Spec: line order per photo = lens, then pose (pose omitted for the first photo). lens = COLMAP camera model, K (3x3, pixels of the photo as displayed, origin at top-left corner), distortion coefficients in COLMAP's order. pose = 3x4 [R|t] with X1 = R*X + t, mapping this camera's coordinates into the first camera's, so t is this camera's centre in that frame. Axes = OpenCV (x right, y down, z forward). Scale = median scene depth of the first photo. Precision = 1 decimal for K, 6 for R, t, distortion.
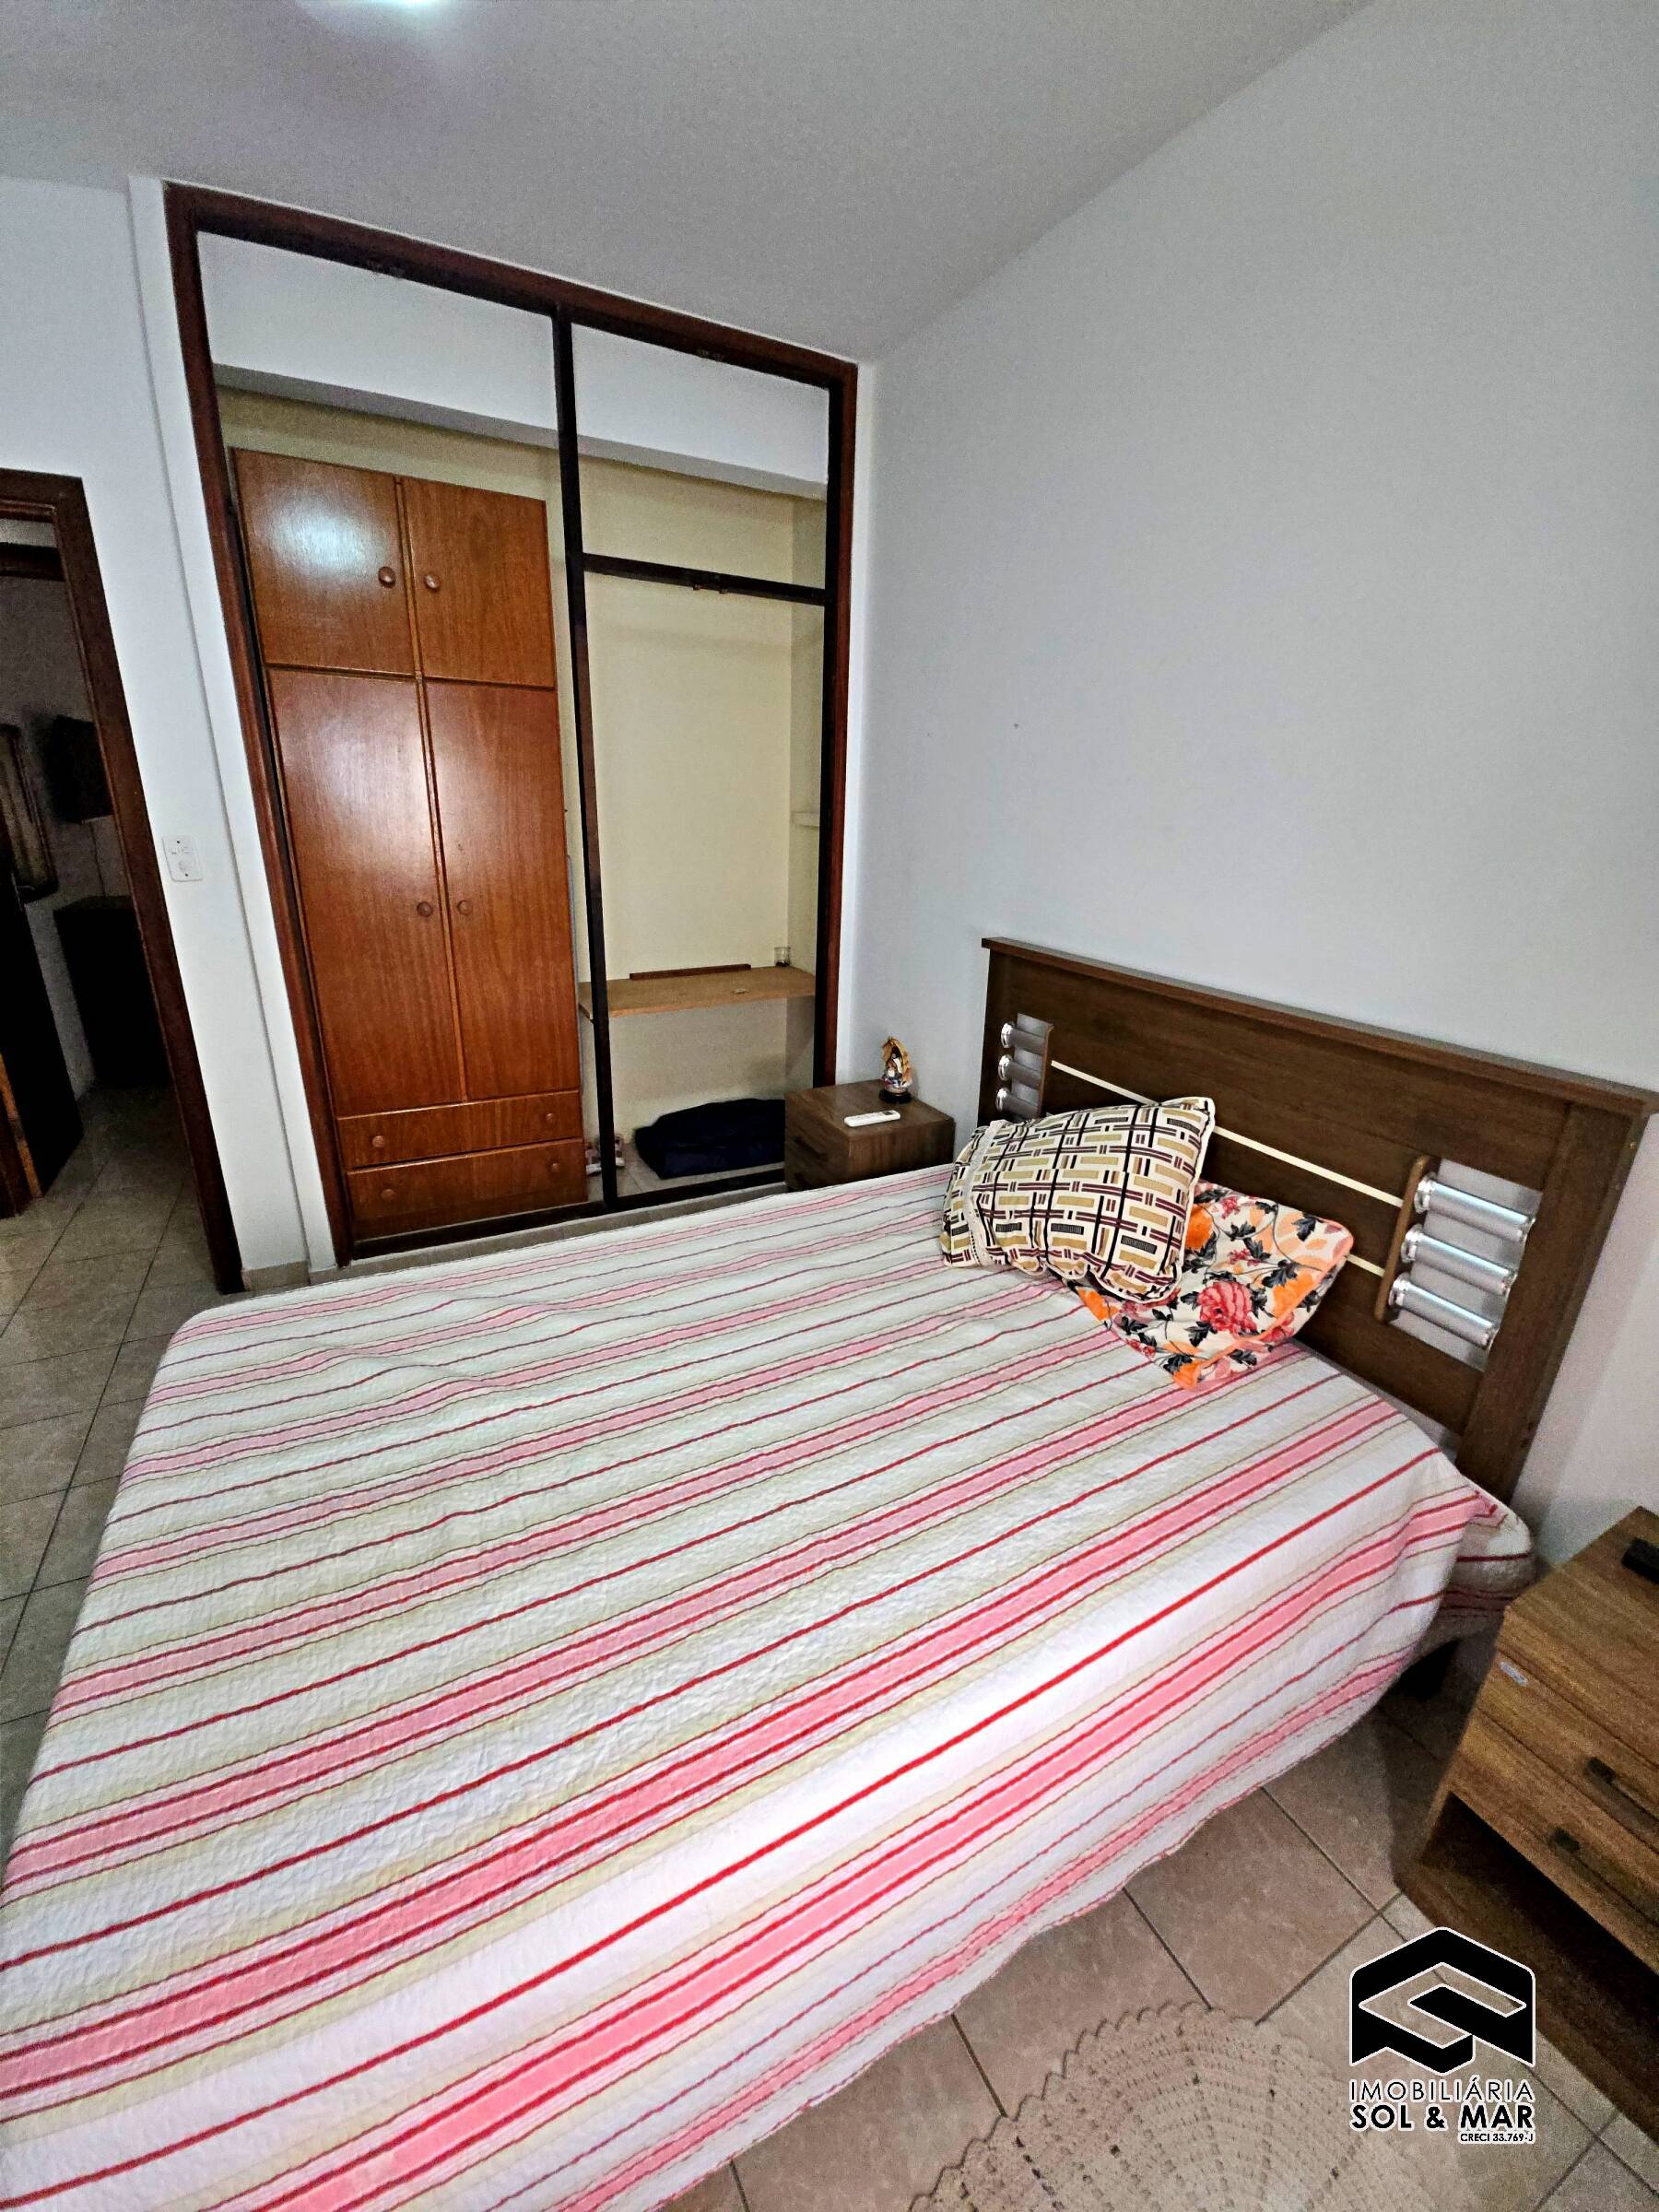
lens RADIAL K [[888.1, 0, 838.2], [0, 888.1, 1108.4], [0, 0, 1]] dist [-0.008832, -0.000648]
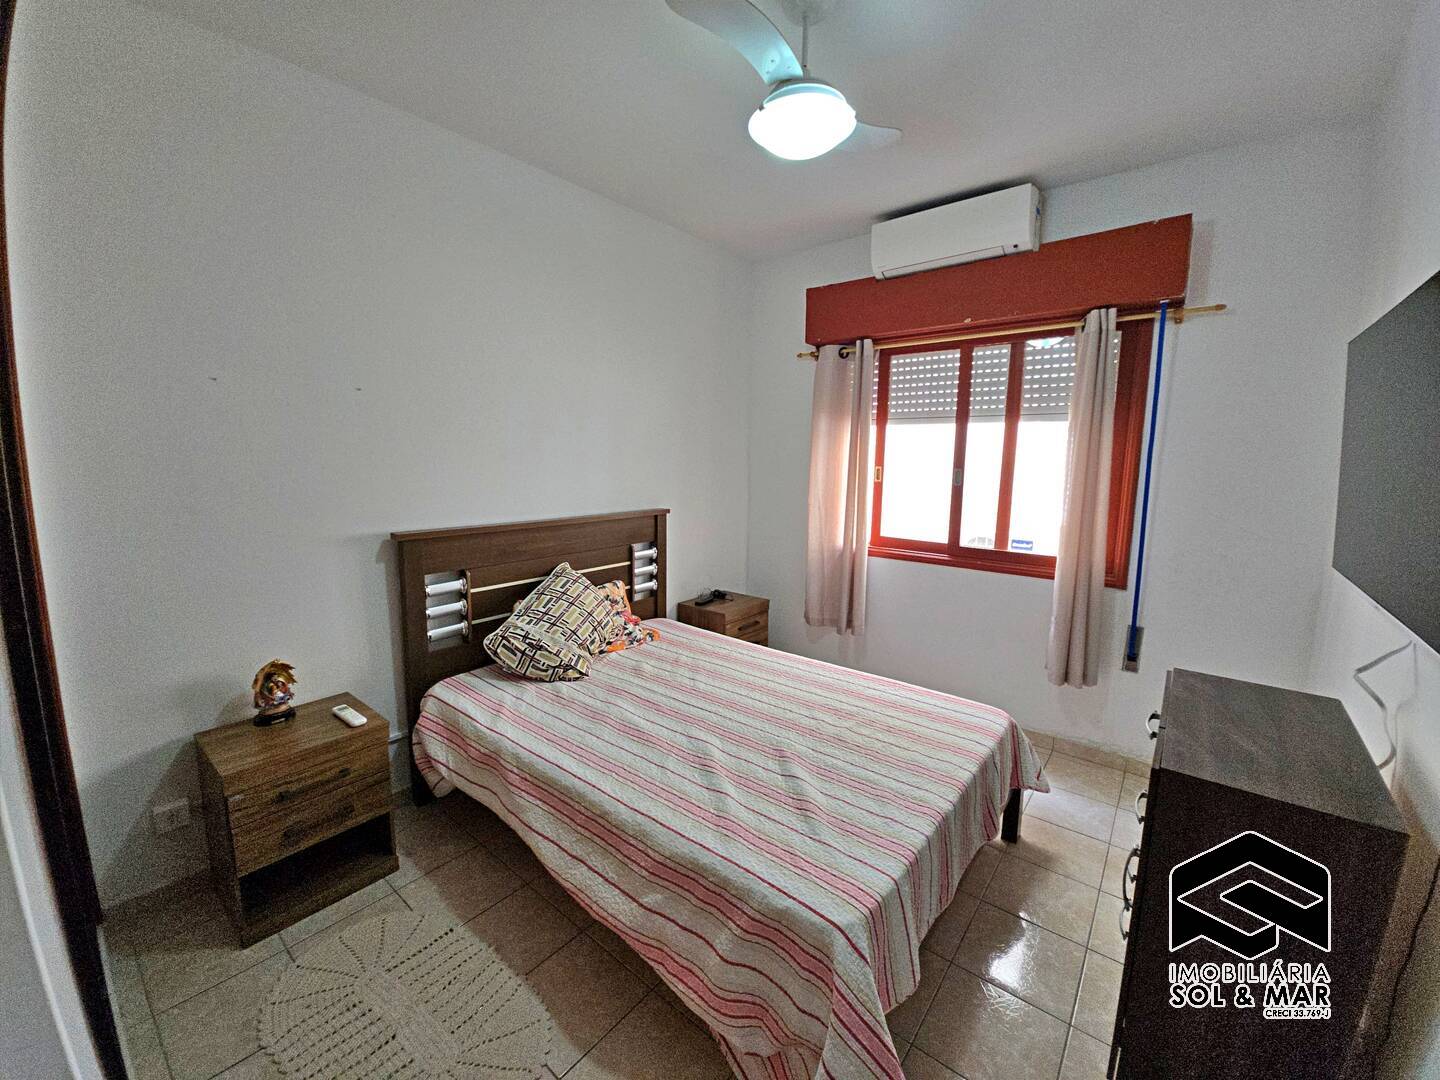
lens RADIAL K [[578.2, 0, 721.7], [0, 578.2, 543.2], [0, 0, 1]] dist [-0.008832, -0.000648]
pose [[-0.439883, -0.170028, 0.881812, -1.335718], [0.249781, 0.920005, 0.301993, -0.501035], [-0.862619, 0.353102, -0.362225, 1.372860]]
